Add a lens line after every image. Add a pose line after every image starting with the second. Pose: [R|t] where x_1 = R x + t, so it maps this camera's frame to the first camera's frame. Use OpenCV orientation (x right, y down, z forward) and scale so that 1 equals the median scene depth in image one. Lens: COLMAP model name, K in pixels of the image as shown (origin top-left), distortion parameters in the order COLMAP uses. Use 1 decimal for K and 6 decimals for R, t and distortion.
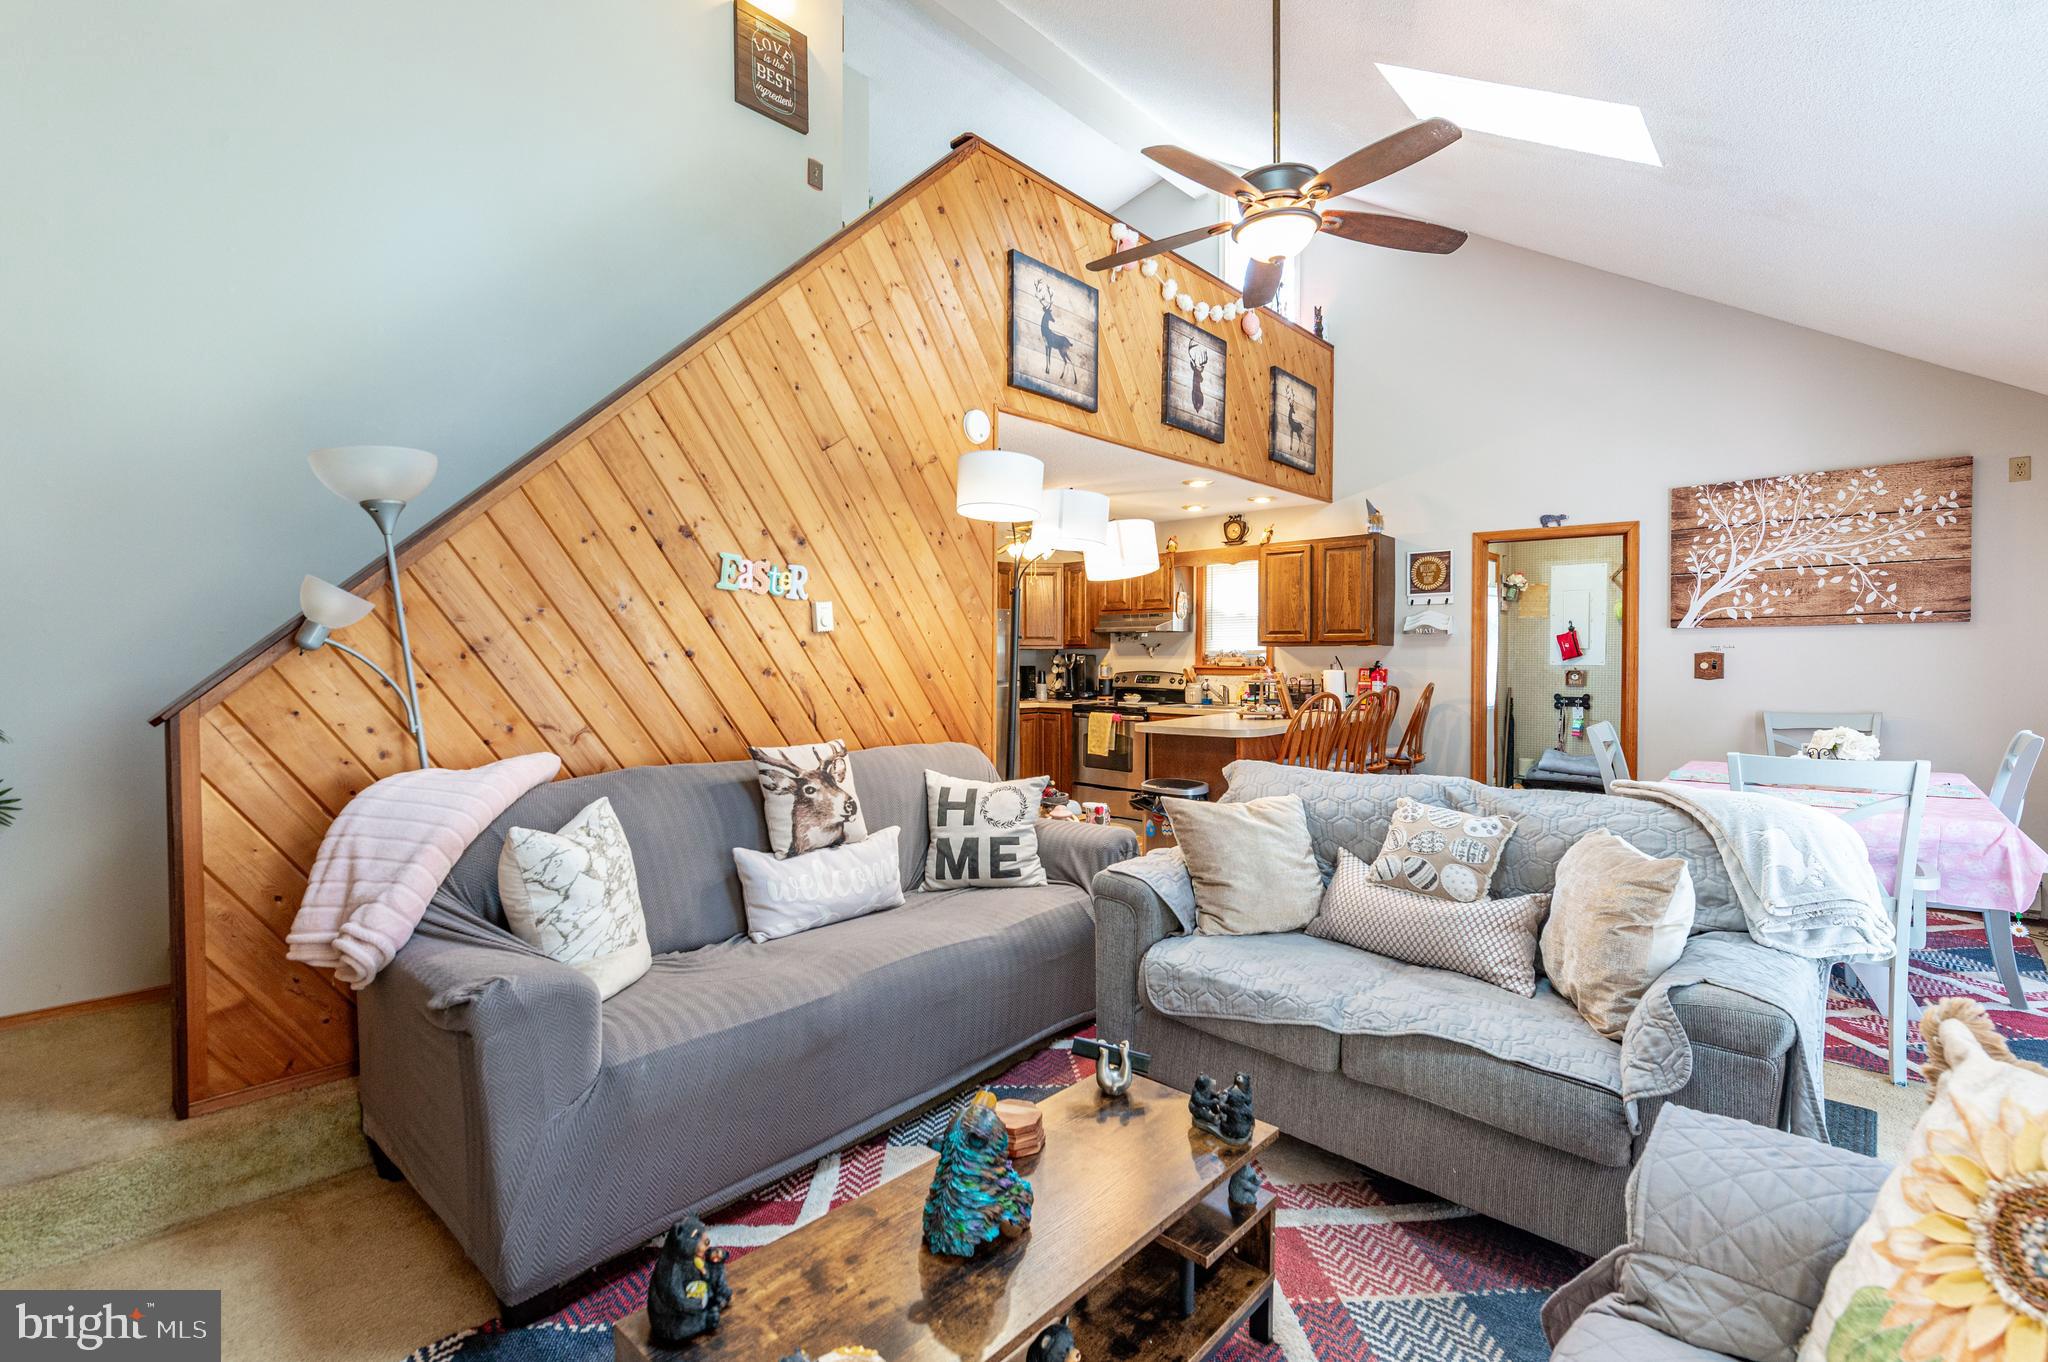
lens RADIAL K [[906.7, 0, 1034.8], [0, 906.7, 671.3], [0, 0, 1]] dist [0.000820, 0.000464]
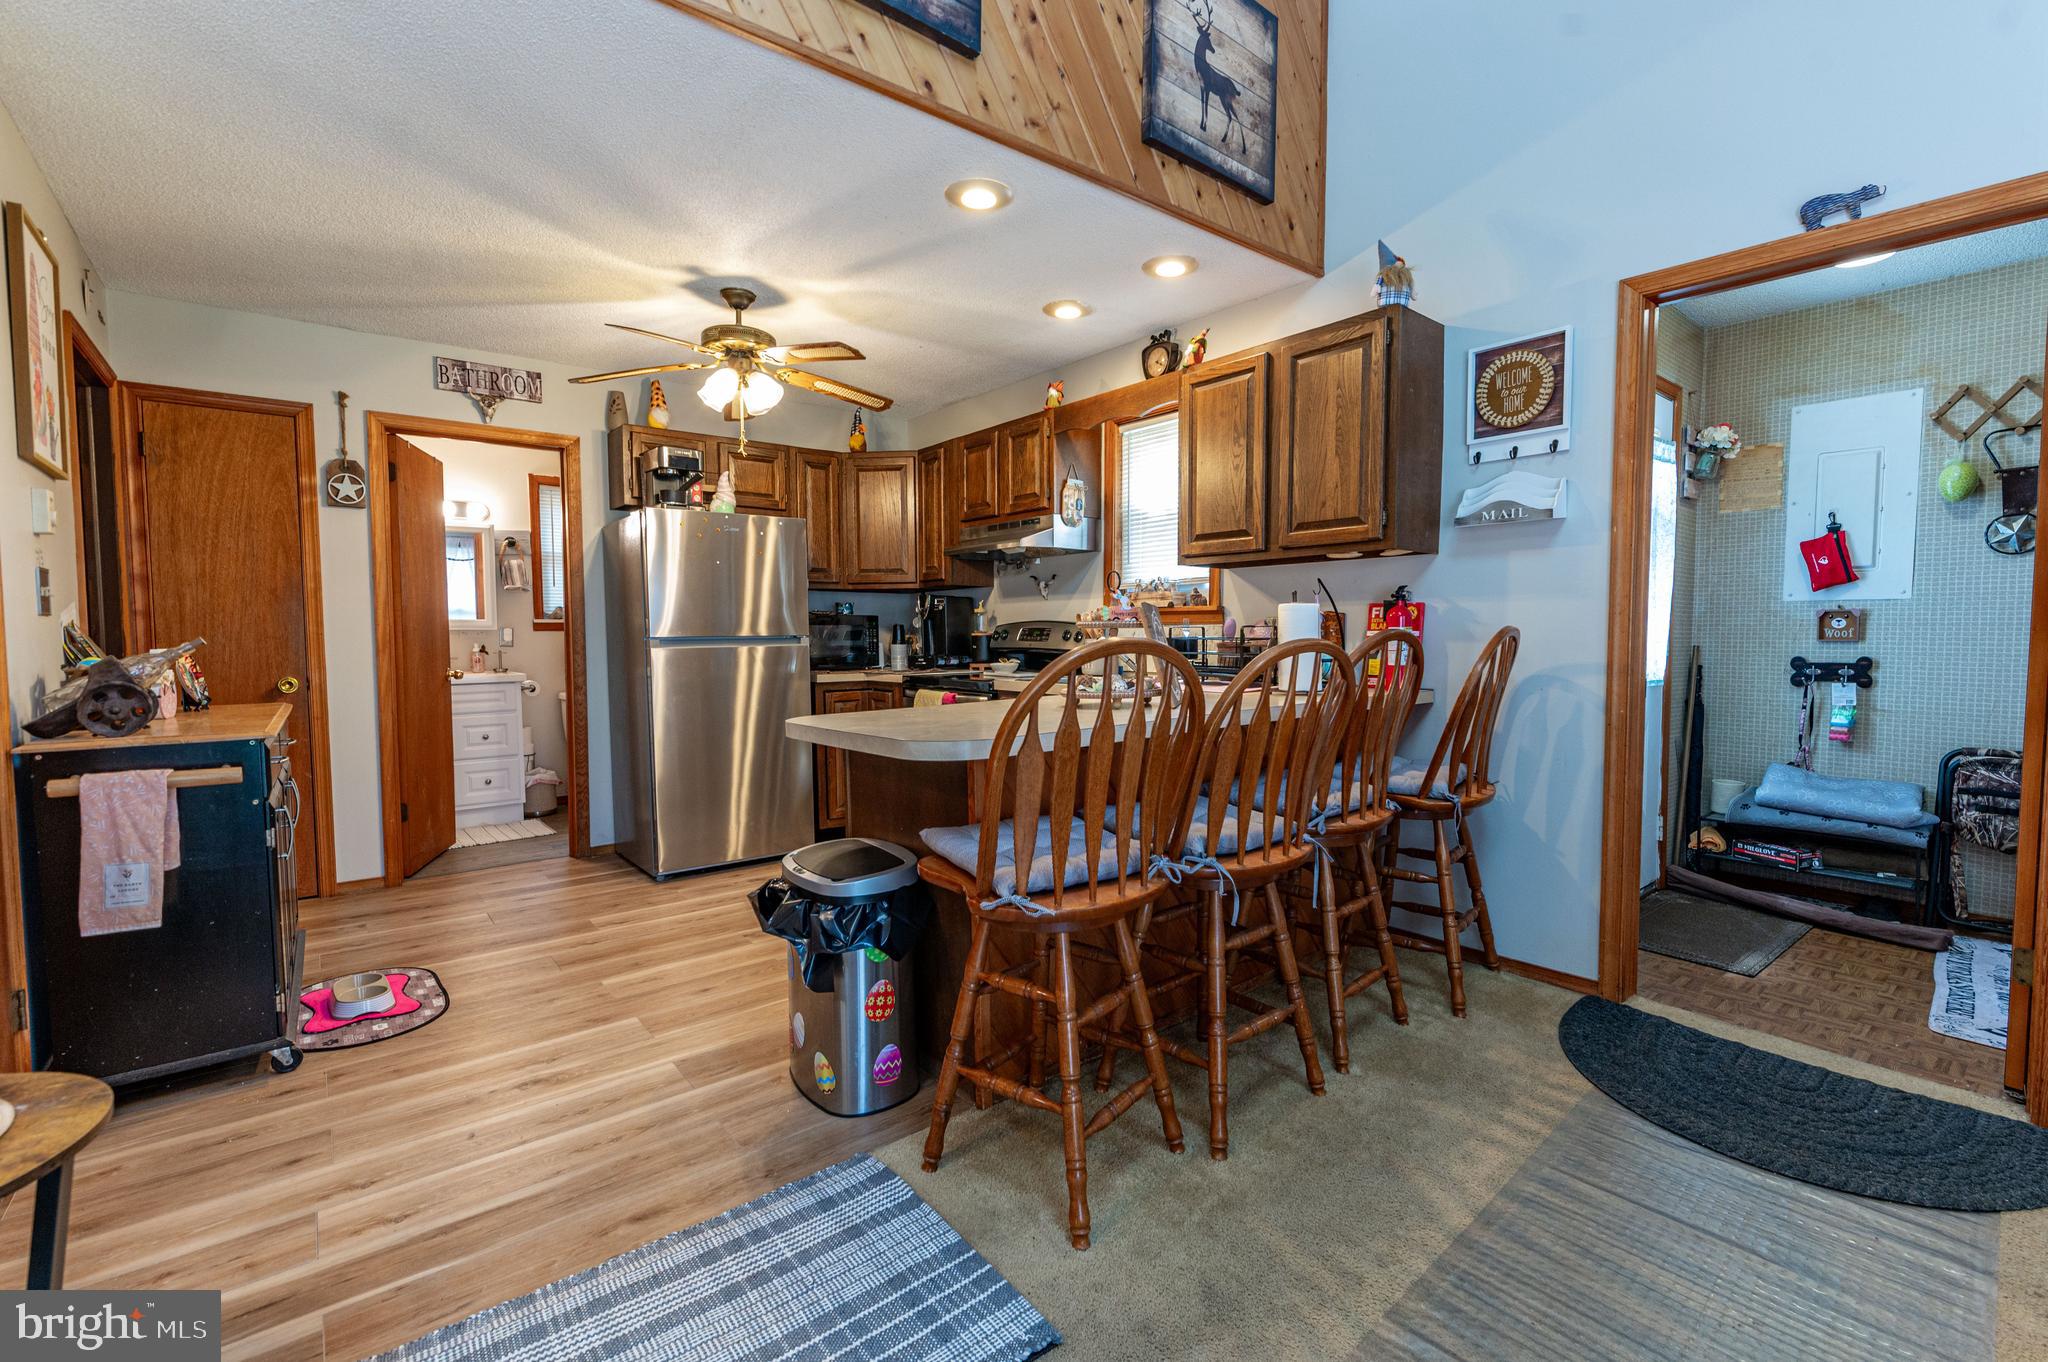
lens RADIAL K [[895.4, 0, 1036.9], [0, 895.4, 680.4], [0, 0, 1]] dist [0.001756, 0.000227]
pose [[0.989916, 0.002754, -0.141626, 0.264174], [0.002769, 0.999244, 0.038785, 0.020612], [0.141626, -0.038786, 0.989160, 0.520798]]
